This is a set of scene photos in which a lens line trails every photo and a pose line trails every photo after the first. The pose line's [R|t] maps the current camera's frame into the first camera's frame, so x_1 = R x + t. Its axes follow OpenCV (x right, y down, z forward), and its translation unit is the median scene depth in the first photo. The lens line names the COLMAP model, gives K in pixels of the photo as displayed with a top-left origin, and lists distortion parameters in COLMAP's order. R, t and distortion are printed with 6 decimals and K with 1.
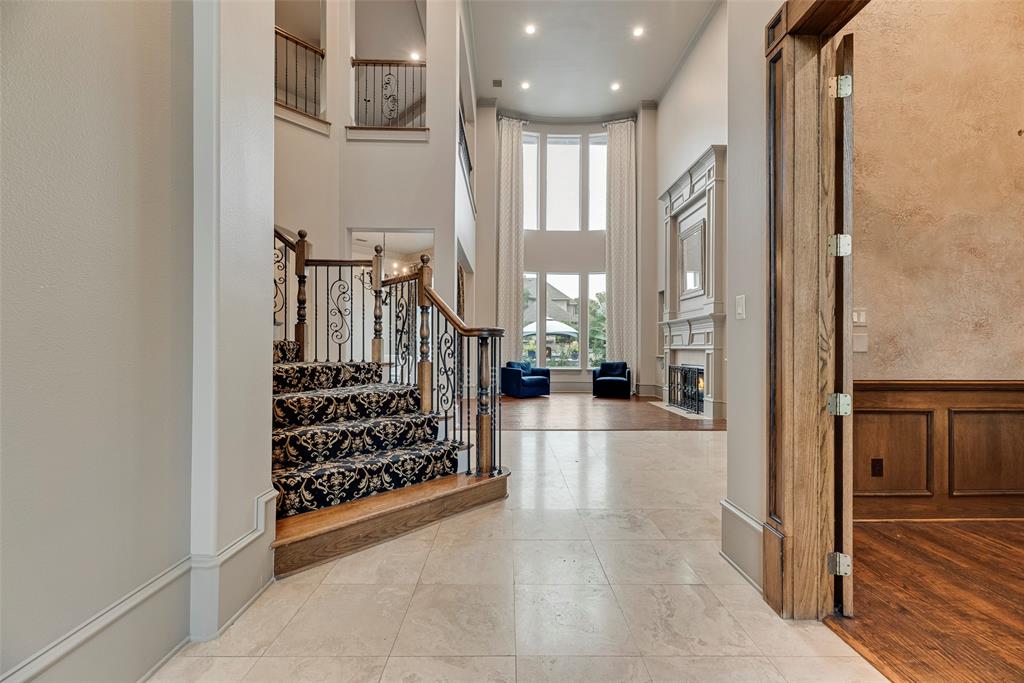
lens RADIAL K [[411.1, 0, 513.0], [0, 411.1, 345.3], [0, 0, 1]] dist [0.001941, -0.000042]
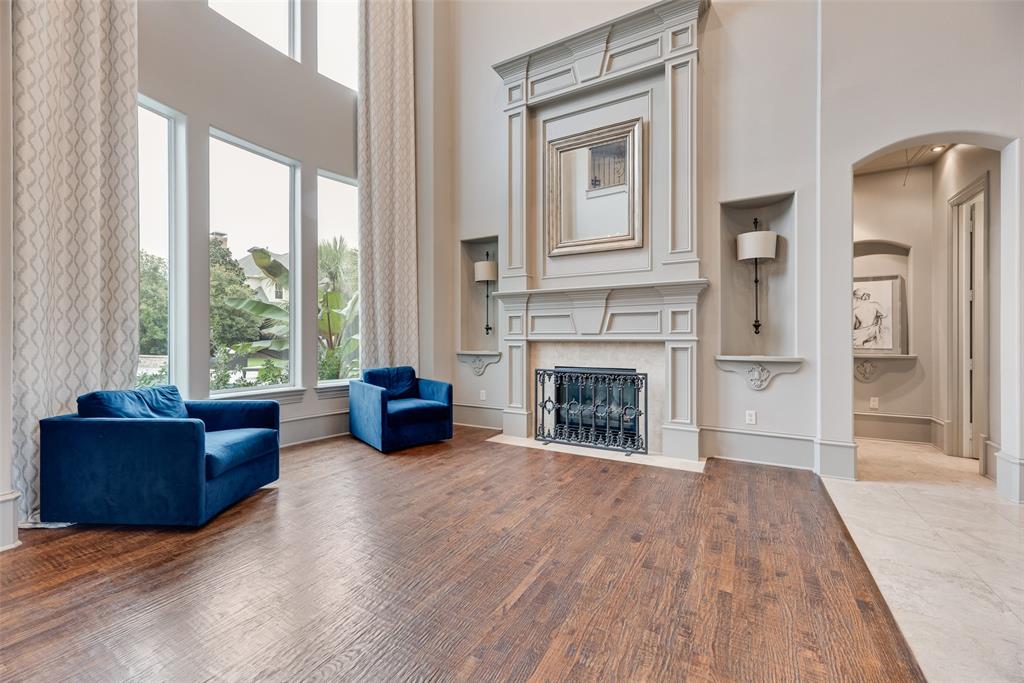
lens RADIAL K [[411.1, 0, 513.0], [0, 411.1, 345.3], [0, 0, 1]] dist [0.001941, -0.000042]
pose [[0.508653, -0.019314, 0.860755, -0.102164], [0.001165, 0.999763, 0.021745, 0.002211], [-0.860971, -0.010058, 0.508555, 0.621282]]
